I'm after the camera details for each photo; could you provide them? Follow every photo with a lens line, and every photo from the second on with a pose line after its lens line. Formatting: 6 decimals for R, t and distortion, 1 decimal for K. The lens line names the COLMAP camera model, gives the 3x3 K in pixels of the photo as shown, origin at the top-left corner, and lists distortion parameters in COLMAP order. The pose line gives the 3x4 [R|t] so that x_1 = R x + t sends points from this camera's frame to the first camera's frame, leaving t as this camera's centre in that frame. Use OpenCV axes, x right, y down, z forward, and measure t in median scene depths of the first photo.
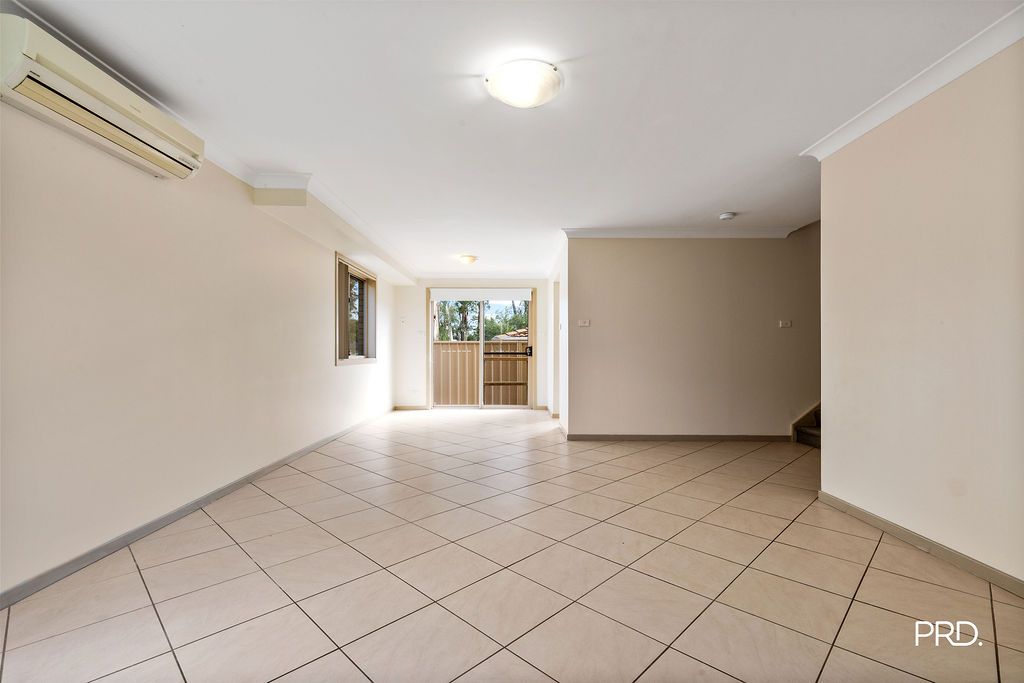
lens RADIAL K [[460.1, 0, 516.0], [0, 460.1, 349.3], [0, 0, 1]] dist [-0.000997, -0.000390]
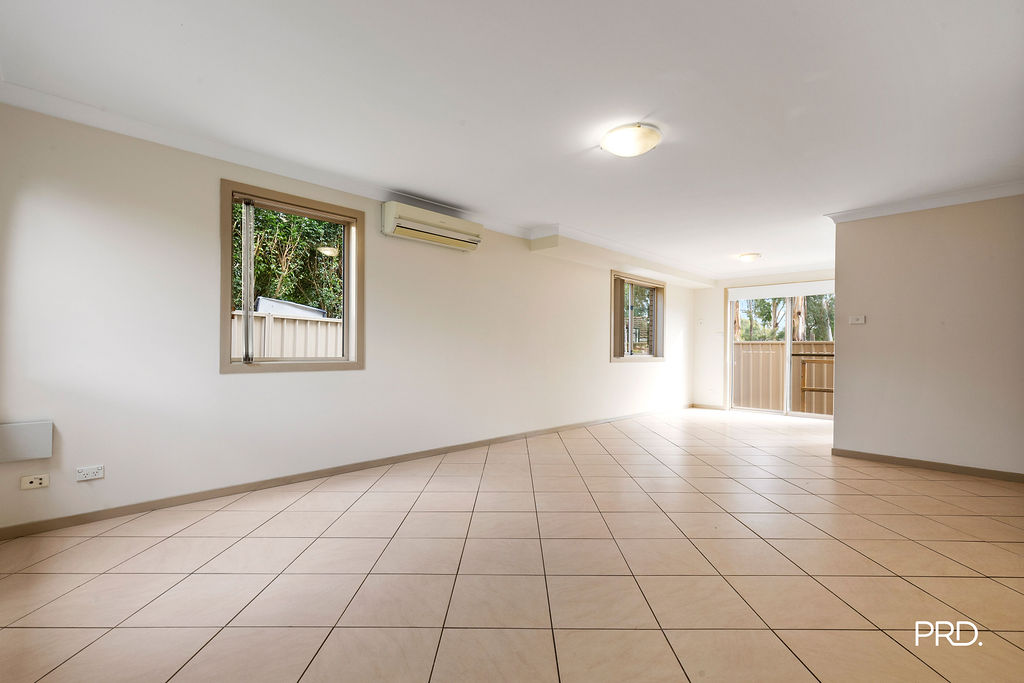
lens RADIAL K [[460.1, 0, 507.5], [0, 460.1, 344.3], [0, 0, 1]] dist [-0.000997, -0.000390]
pose [[0.691072, -0.000381, -0.722785, 0.204310], [-0.007606, 0.999941, -0.007800, -0.000444], [0.722745, 0.010888, 0.691029, -0.034756]]
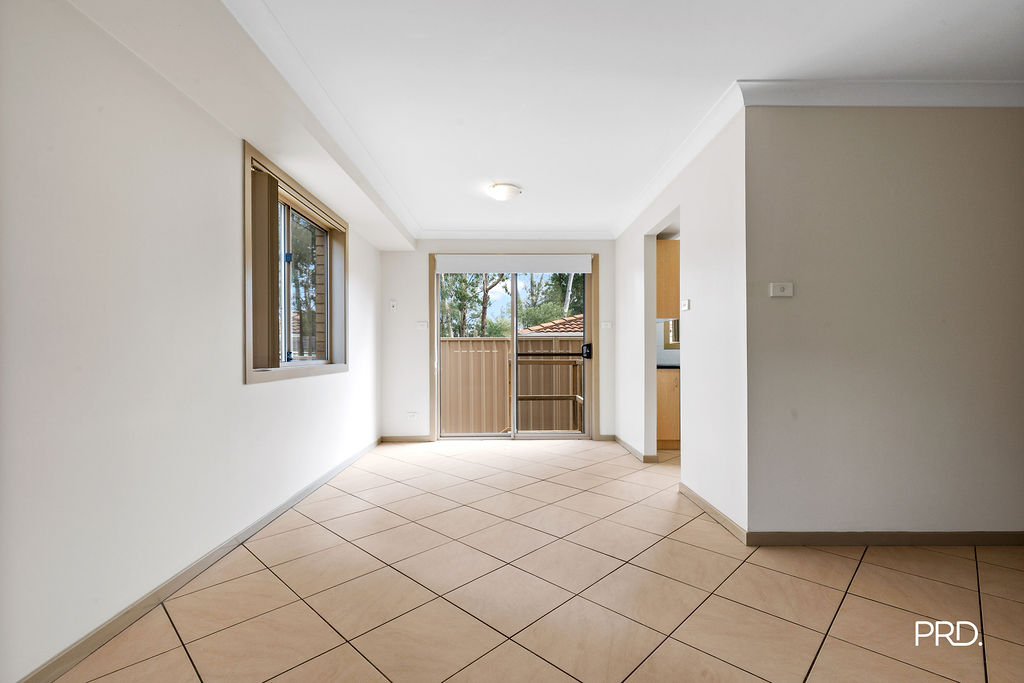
lens RADIAL K [[460.1, 0, 511.6], [0, 460.1, 351.4], [0, 0, 1]] dist [-0.000997, -0.000390]
pose [[0.999996, -0.002742, -0.000555, -0.078776], [0.002745, 0.999982, 0.005342, 0.000749], [0.000540, -0.005344, 0.999986, 0.350192]]
